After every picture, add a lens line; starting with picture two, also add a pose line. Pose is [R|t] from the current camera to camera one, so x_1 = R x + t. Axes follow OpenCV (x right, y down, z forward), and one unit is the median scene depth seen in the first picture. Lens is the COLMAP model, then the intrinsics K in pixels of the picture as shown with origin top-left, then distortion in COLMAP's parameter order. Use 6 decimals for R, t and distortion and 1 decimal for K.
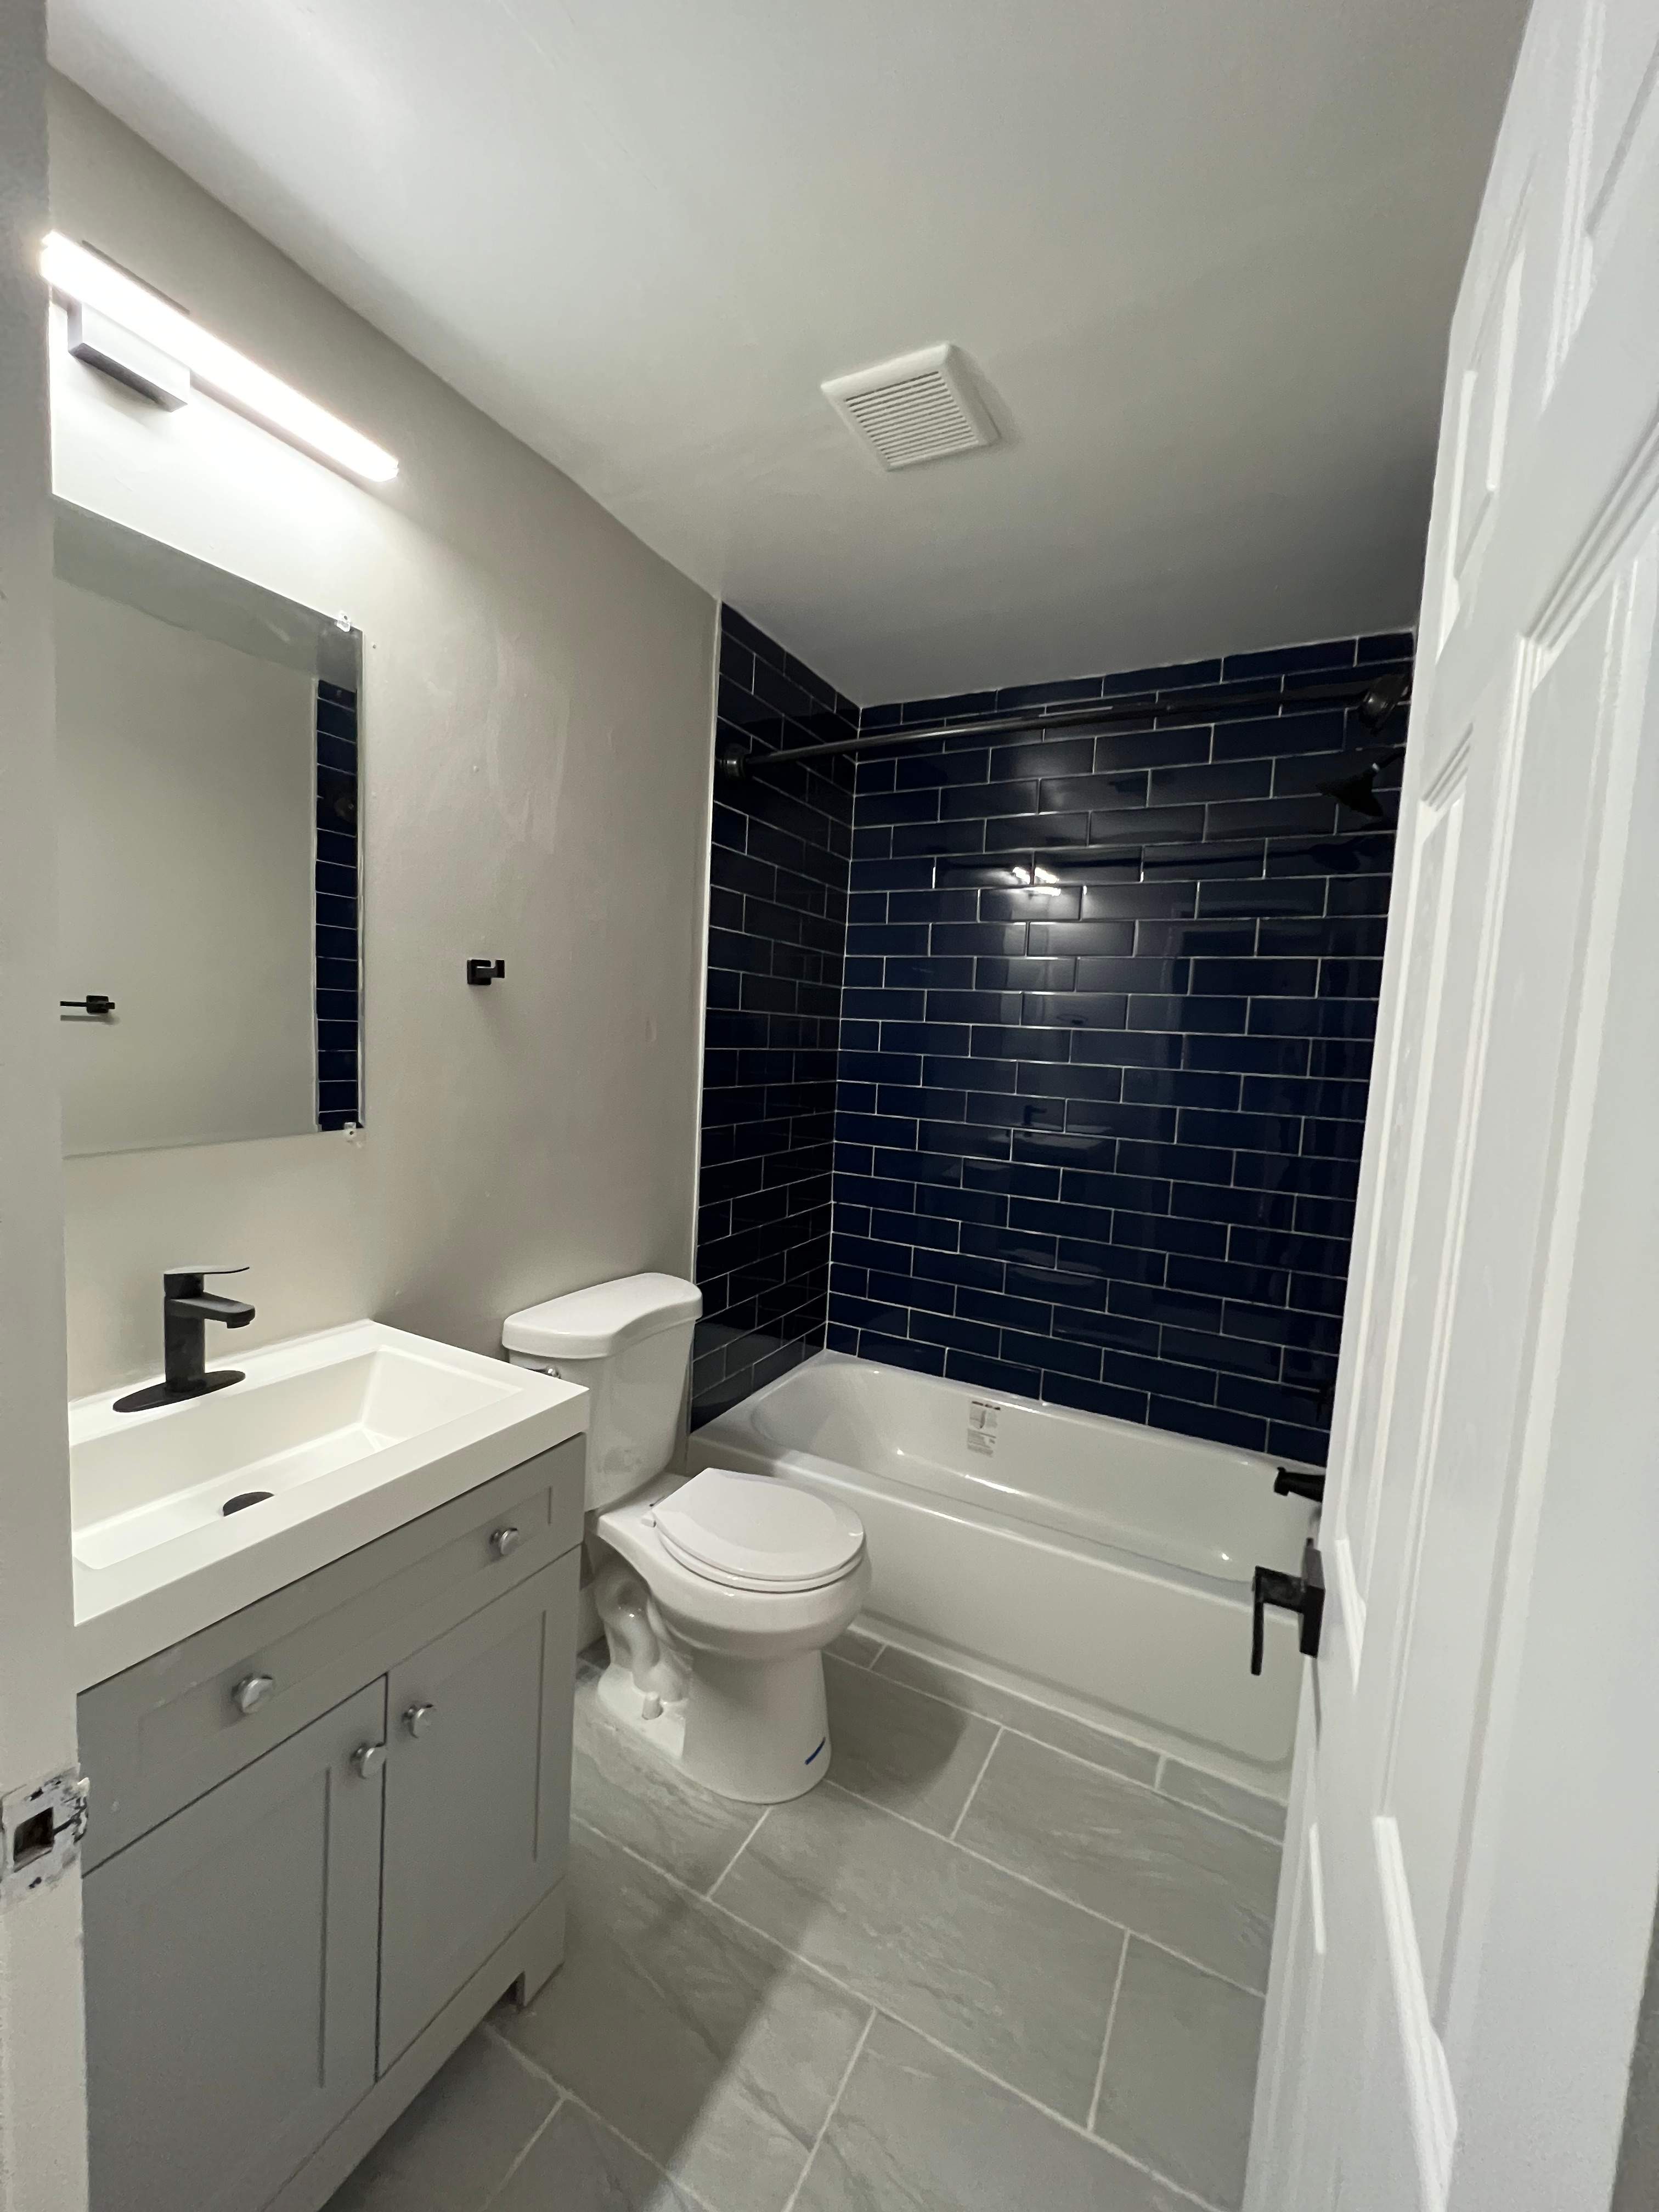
lens RADIAL K [[884.8, 0, 832.5], [0, 884.8, 1103.9], [0, 0, 1]] dist [-0.001219, 0.000751]
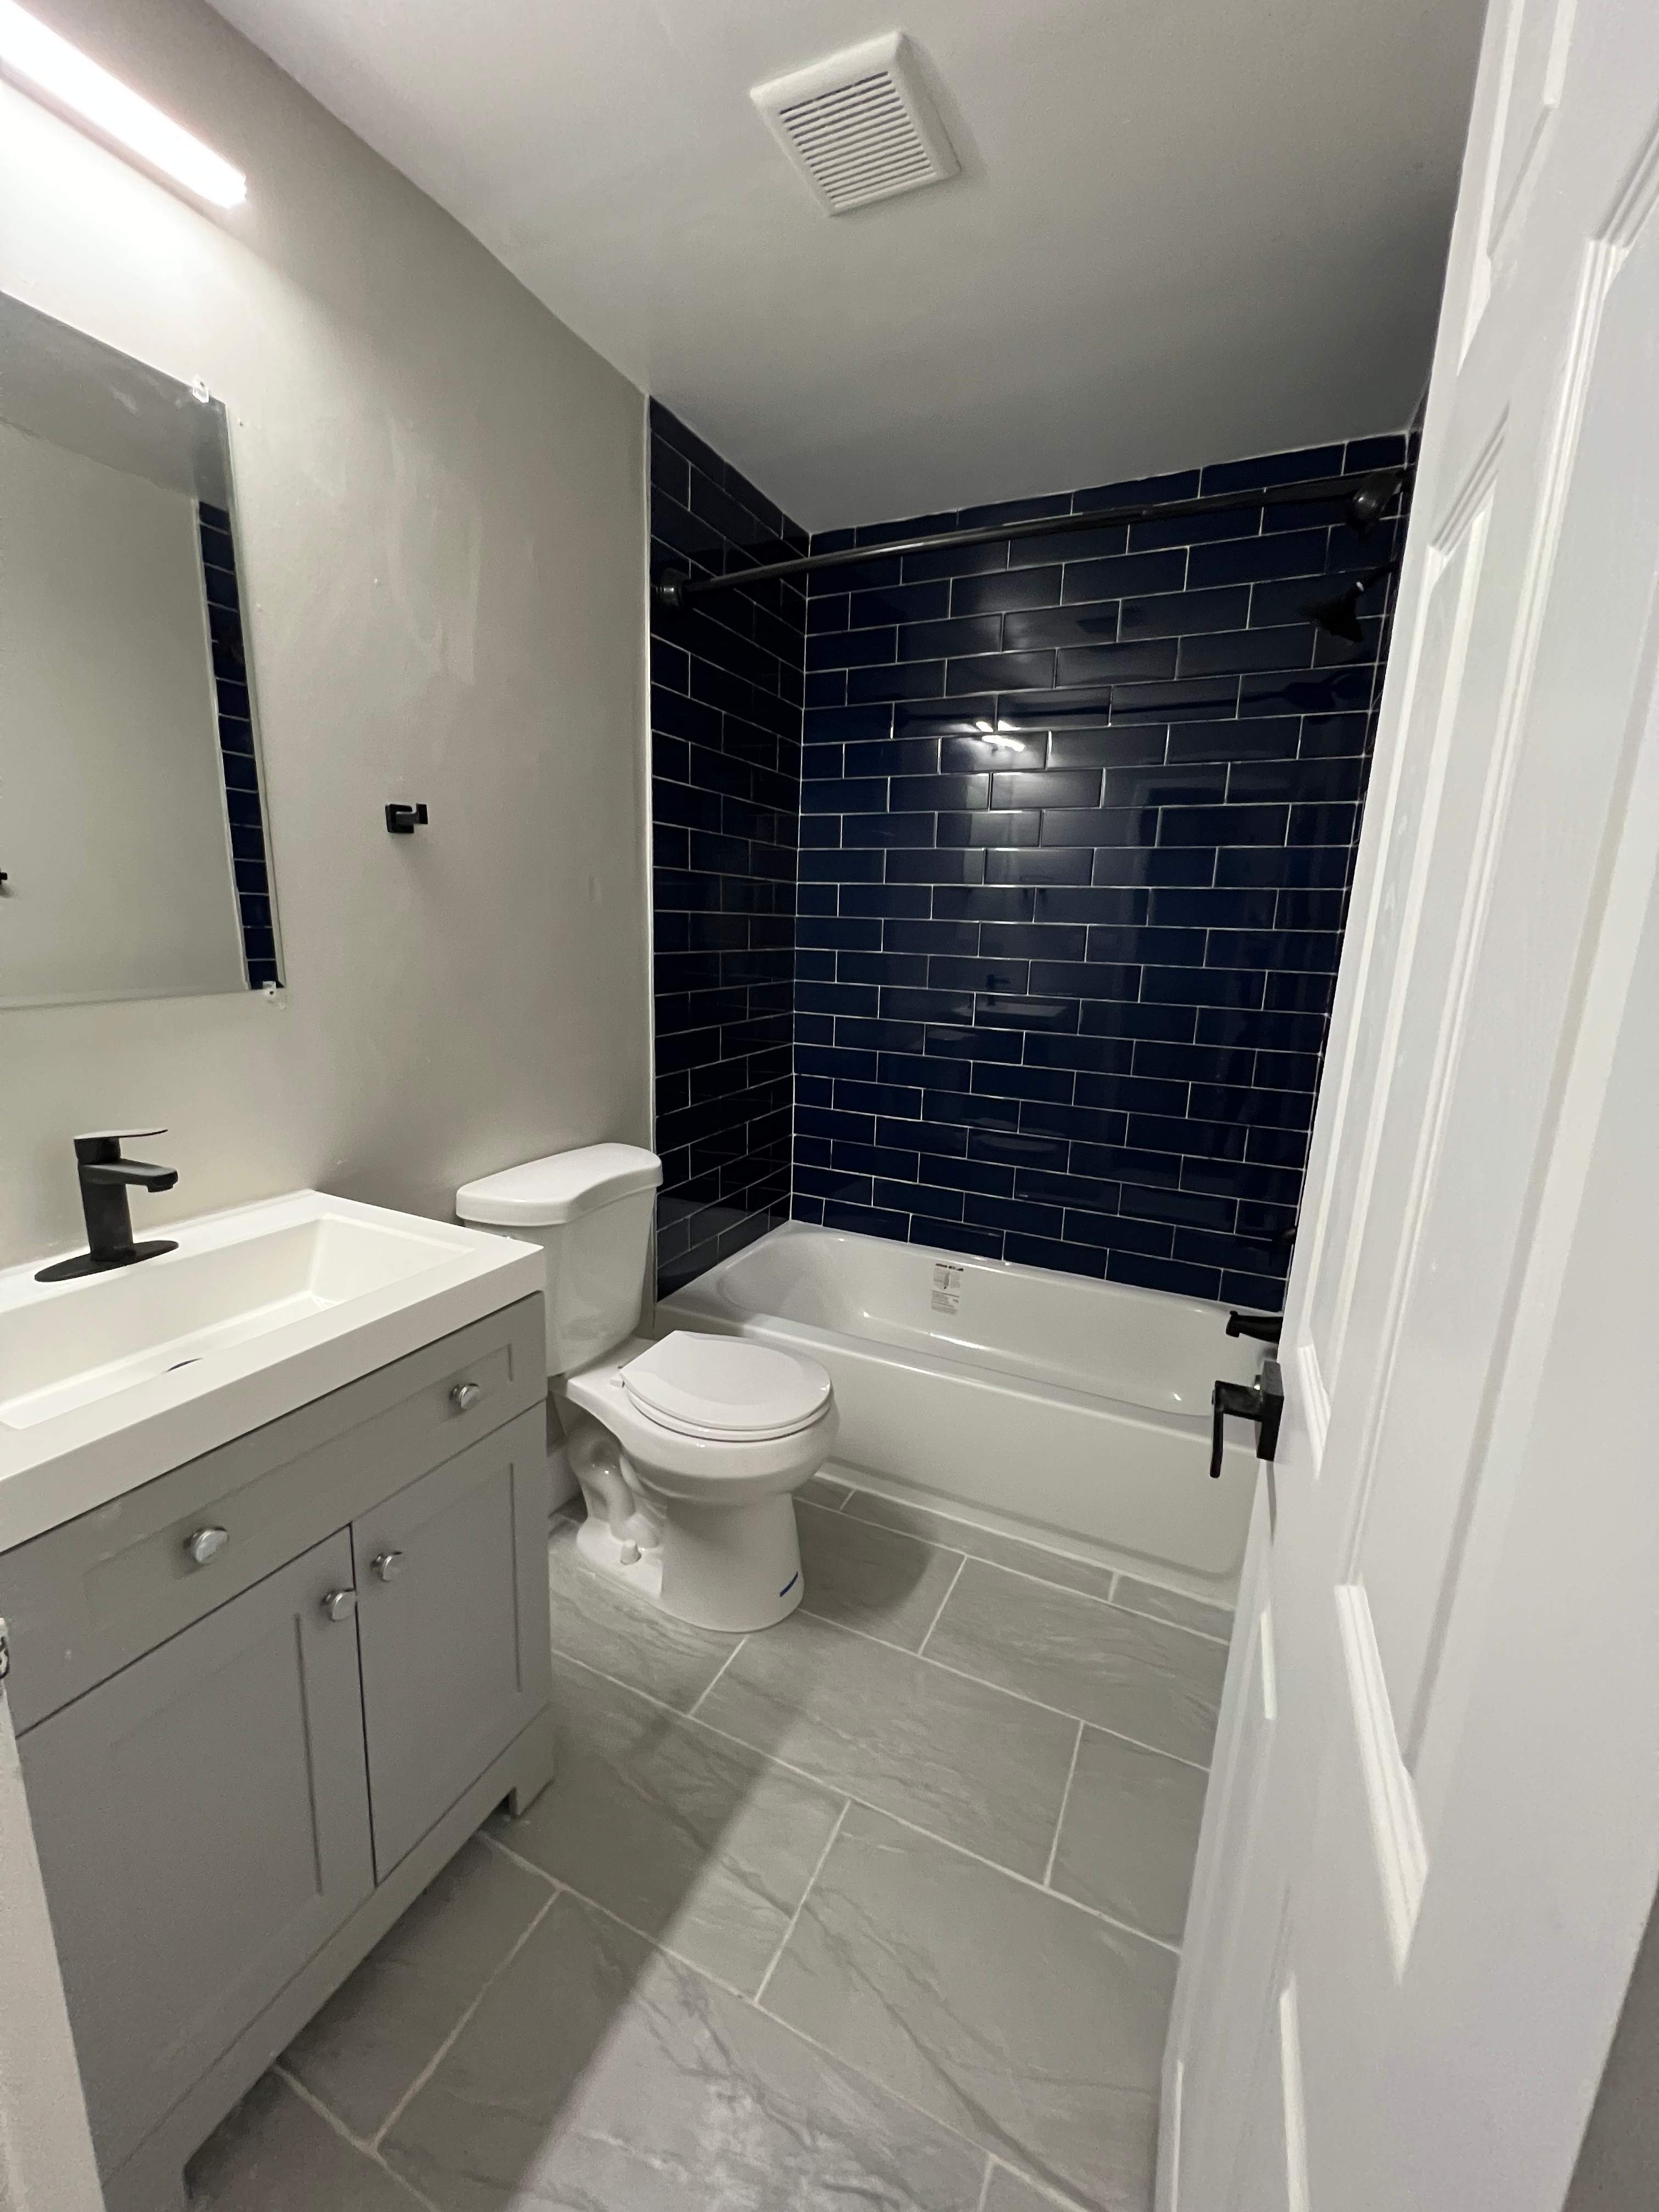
lens RADIAL K [[884.8, 0, 833.2], [0, 884.8, 1103.5], [0, 0, 1]] dist [-0.001219, 0.000751]
pose [[0.998858, -0.026417, 0.039811, 0.006391], [0.021264, 0.991966, 0.124708, 0.039203], [-0.042786, -0.123719, 0.991395, 0.031396]]
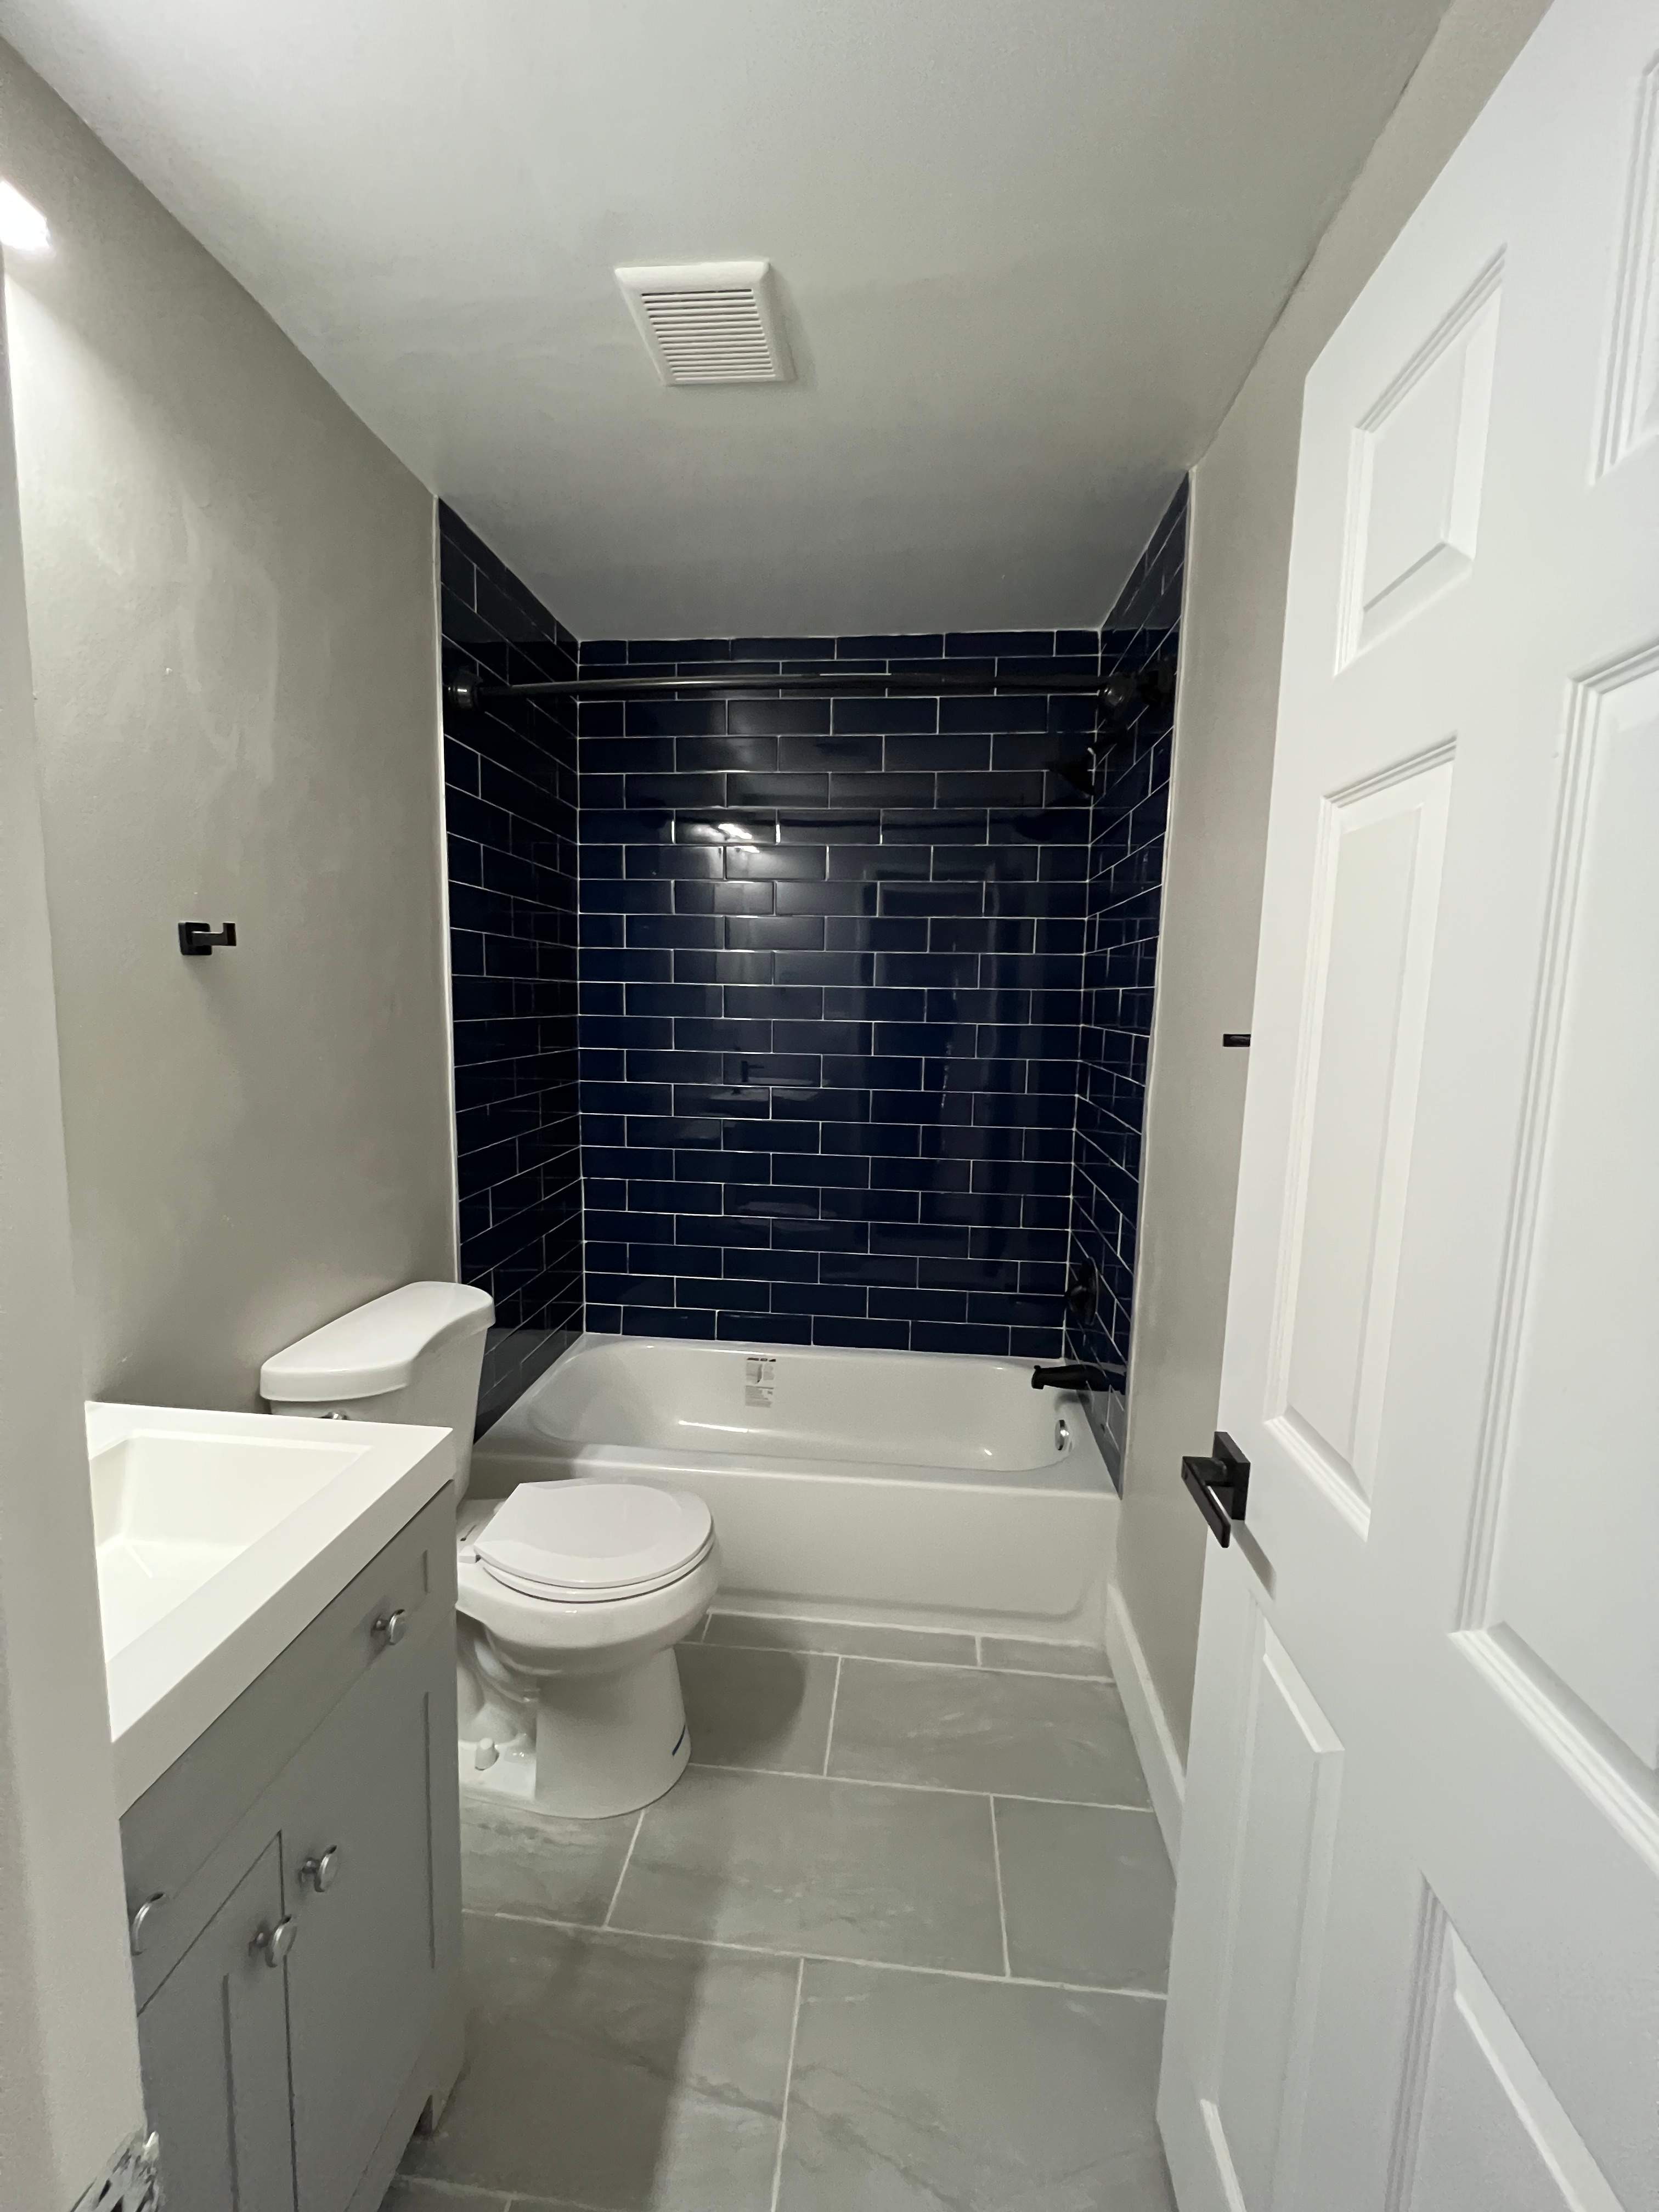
lens RADIAL K [[884.8, 0, 827.5], [0, 884.8, 1102.9], [0, 0, 1]] dist [-0.001219, 0.000751]
pose [[0.925108, -0.076328, 0.371954, -0.182430], [0.057447, 0.996446, 0.061598, -0.020088], [-0.375334, -0.035617, 0.926205, 0.060620]]
